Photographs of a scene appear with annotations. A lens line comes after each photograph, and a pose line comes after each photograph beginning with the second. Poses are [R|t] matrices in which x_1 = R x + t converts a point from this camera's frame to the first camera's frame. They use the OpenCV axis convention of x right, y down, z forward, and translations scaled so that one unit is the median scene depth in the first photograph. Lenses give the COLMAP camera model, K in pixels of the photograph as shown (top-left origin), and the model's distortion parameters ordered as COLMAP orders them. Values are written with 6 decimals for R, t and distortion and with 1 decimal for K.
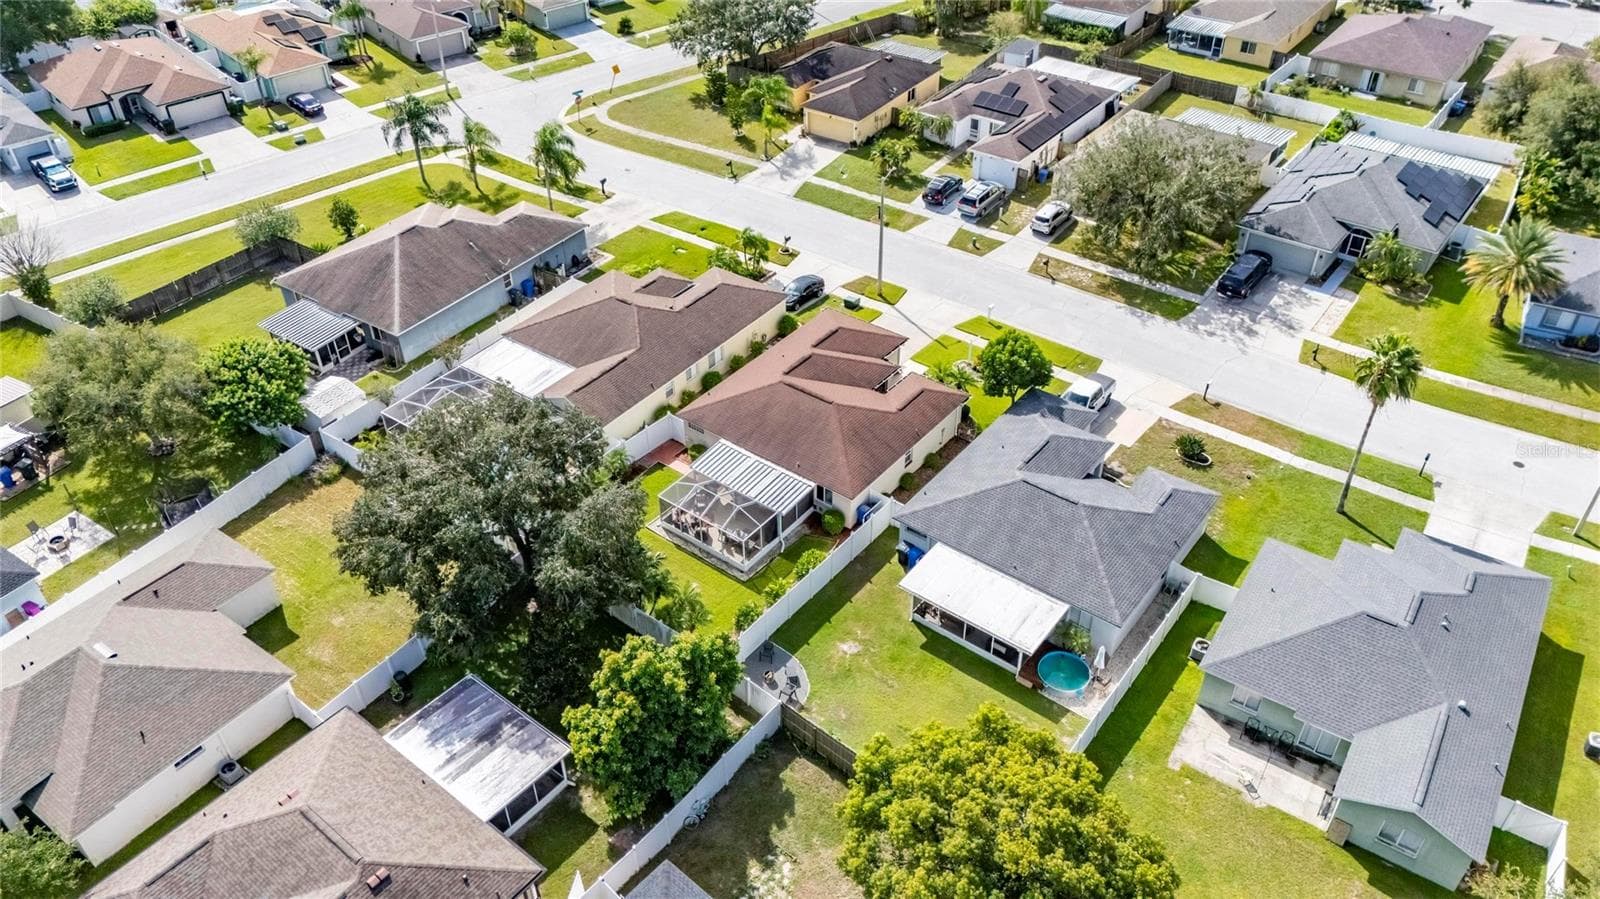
lens RADIAL K [[1173.7, 0, 800.0], [0, 1173.7, 449.5], [0, 0, 1]] dist [0.075747, -0.075960]
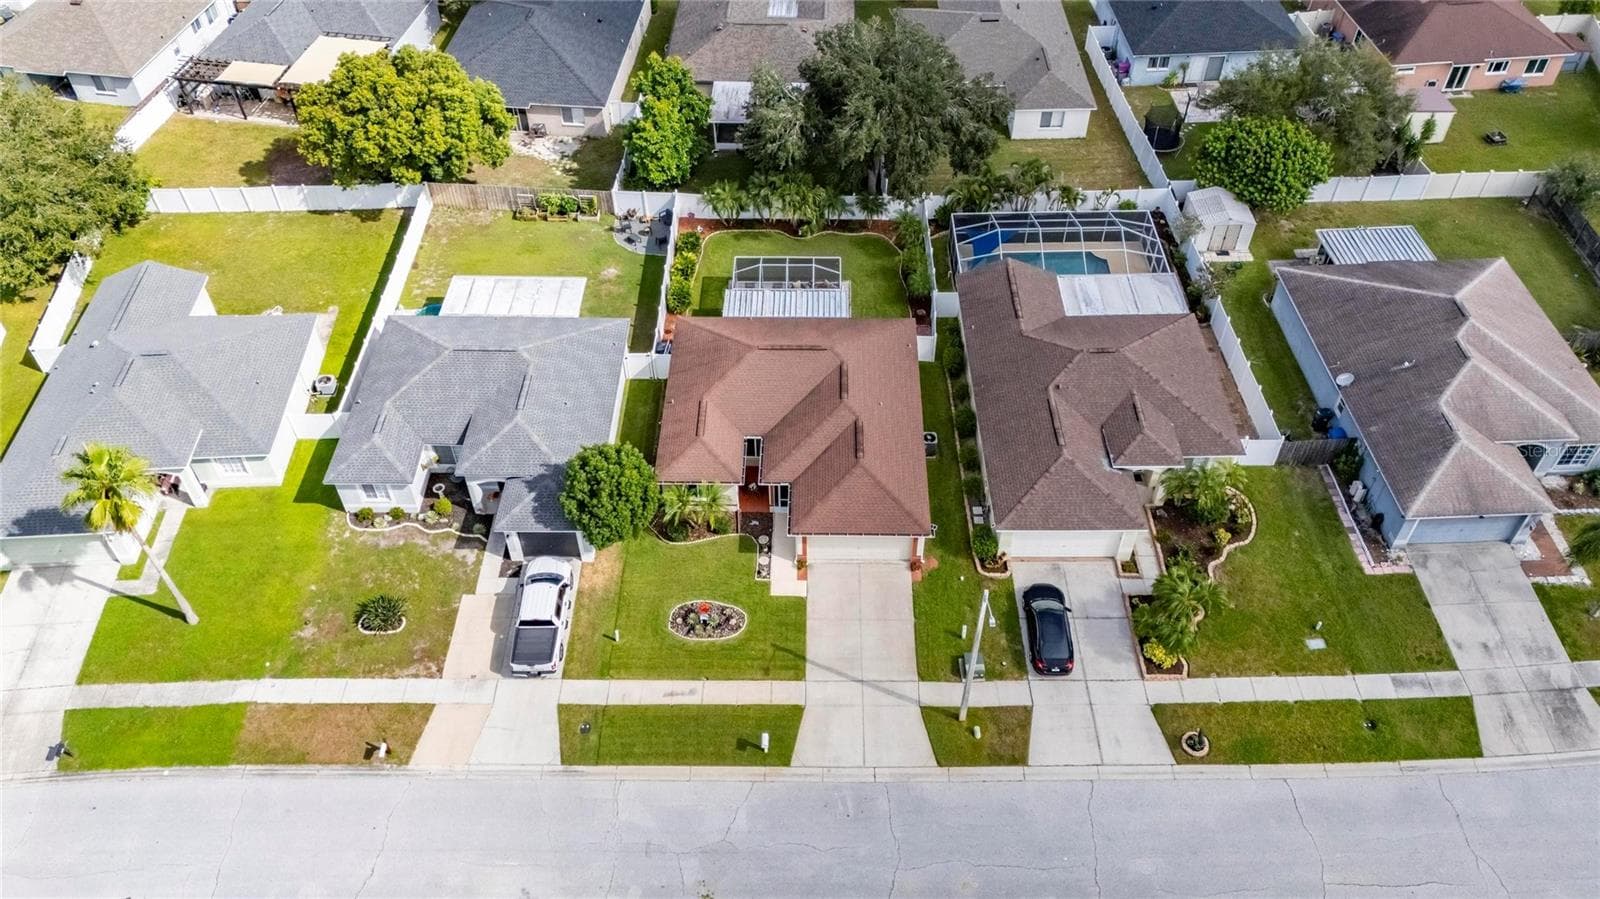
lens RADIAL K [[1219.3, 0, 800.0], [0, 1219.3, 449.5], [0, 0, 1]] dist [0.078835, -0.085187]
pose [[-0.801671, 0.440588, -0.403987, 0.309976], [-0.357340, 0.188556, 0.914743, -0.666923], [0.479199, 0.877684, 0.006280, 0.820464]]
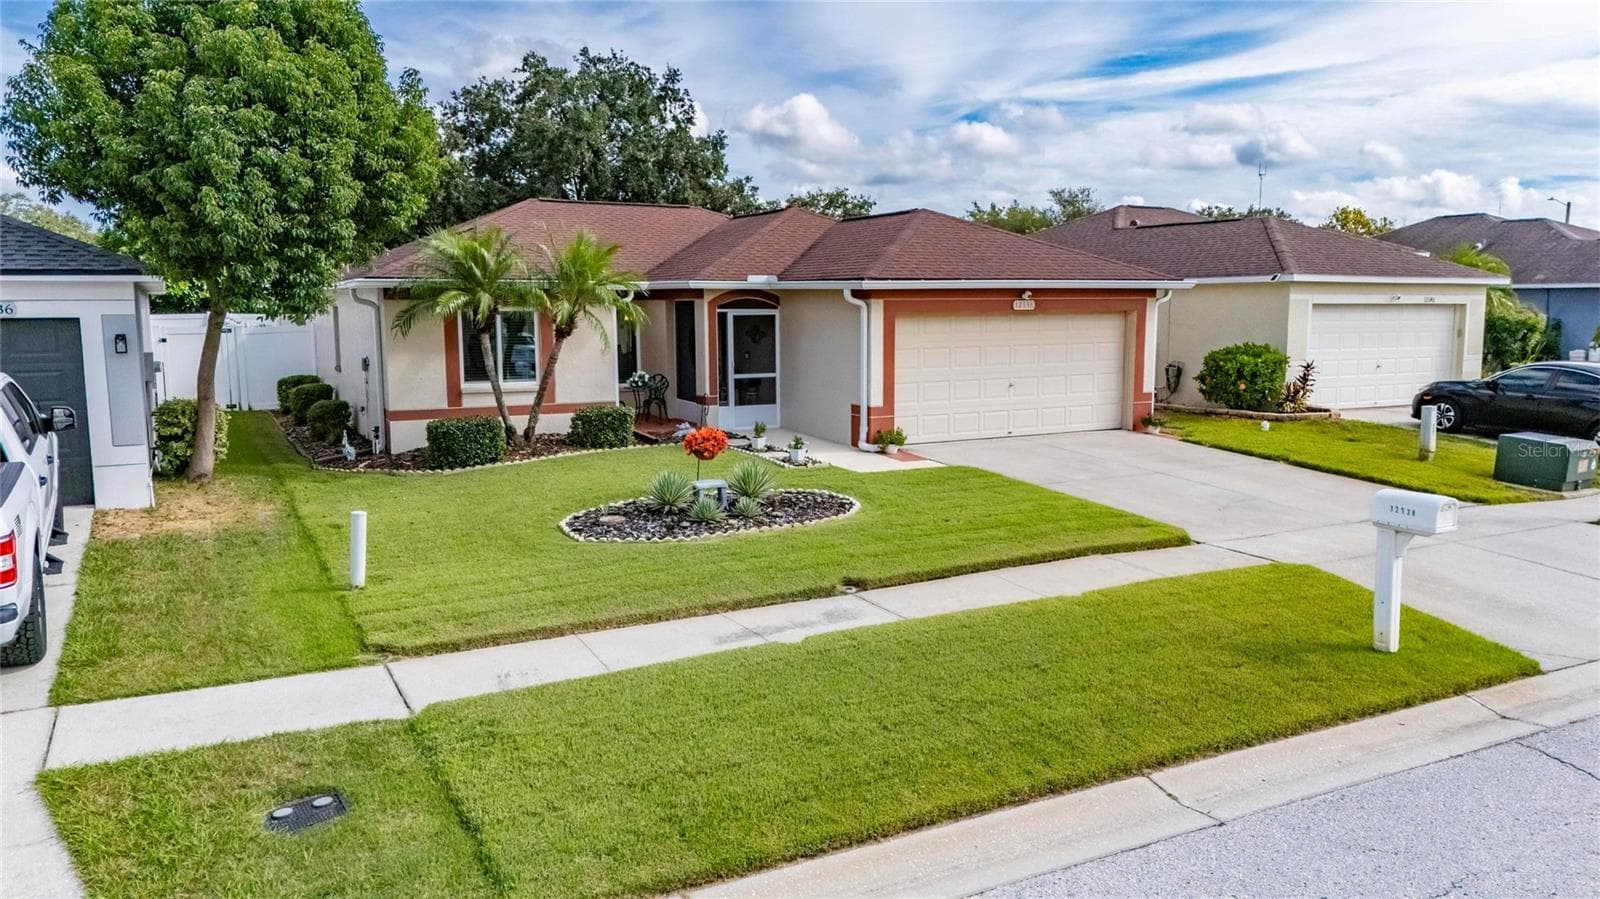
lens RADIAL K [[1173.7, 0, 800.0], [0, 1173.7, 449.5], [0, 0, 1]] dist [0.075747, -0.075960]
pose [[-0.412607, 0.122817, -0.902592, 0.265695], [-0.553815, 0.752879, 0.355614, -0.124045], [0.723218, 0.646598, -0.242625, 0.918641]]
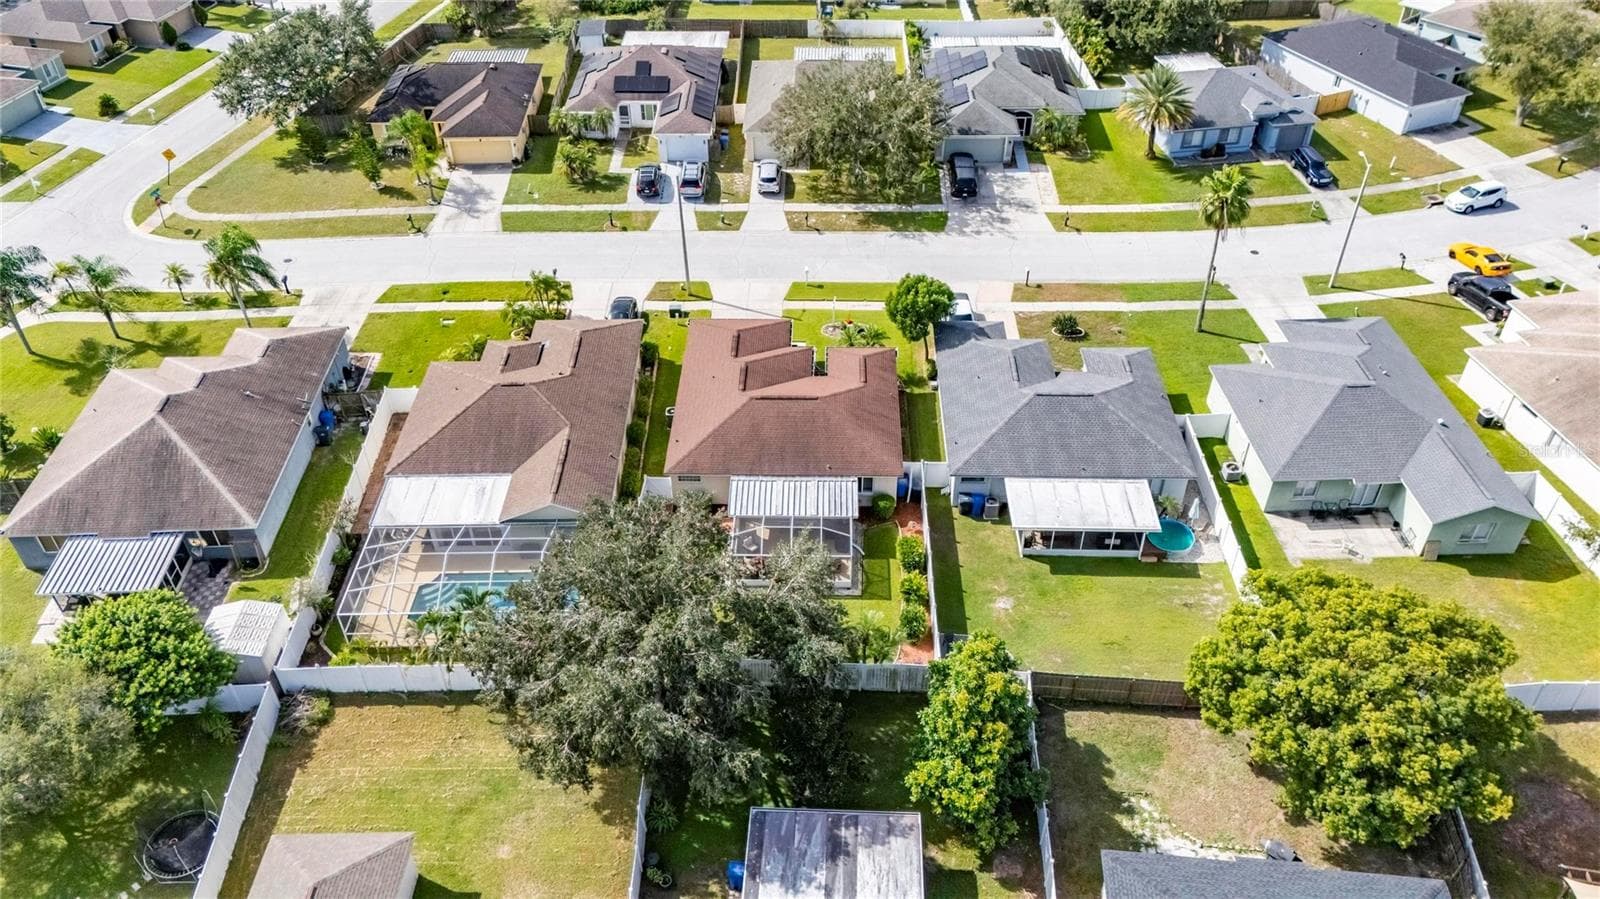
lens RADIAL K [[1173.7, 0, 800.0], [0, 1173.7, 449.5], [0, 0, 1]] dist [0.075747, -0.075960]
pose [[0.805246, -0.373875, 0.460213, -0.341538], [0.365408, 0.924155, 0.111416, -0.086944], [-0.466964, 0.078448, 0.880790, 0.116392]]
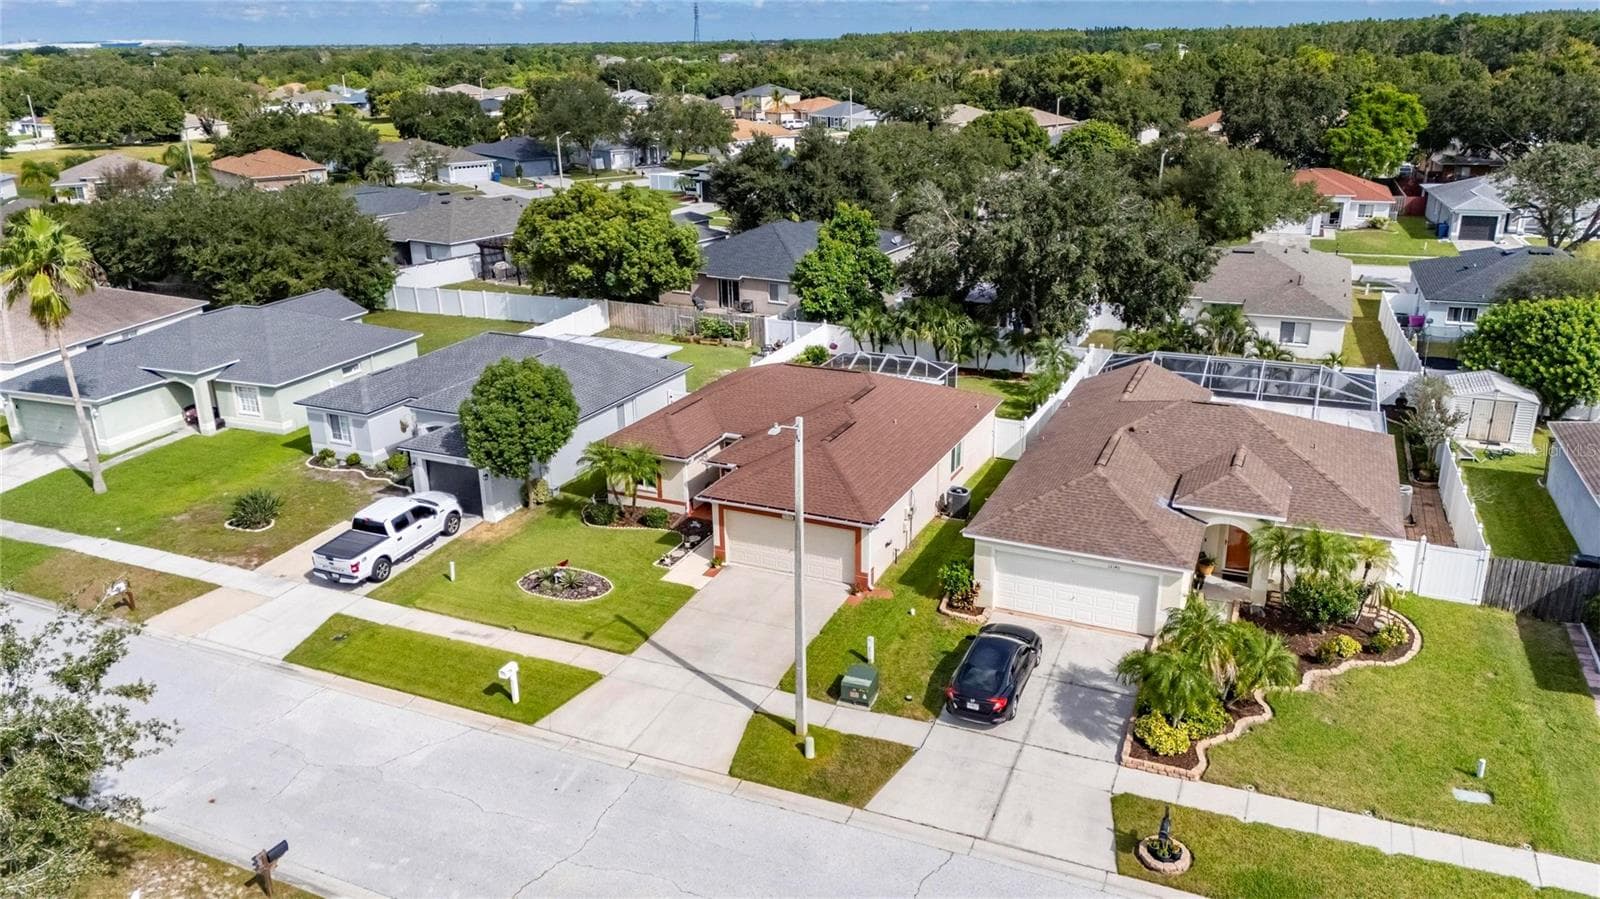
lens RADIAL K [[1173.7, 0, 800.0], [0, 1173.7, 449.5], [0, 0, 1]] dist [0.075747, -0.075960]
pose [[-0.976293, 0.094748, -0.194612, 0.127849], [-0.112238, 0.547184, 0.829453, -0.475387], [0.185078, 0.831633, -0.523577, 1.091962]]
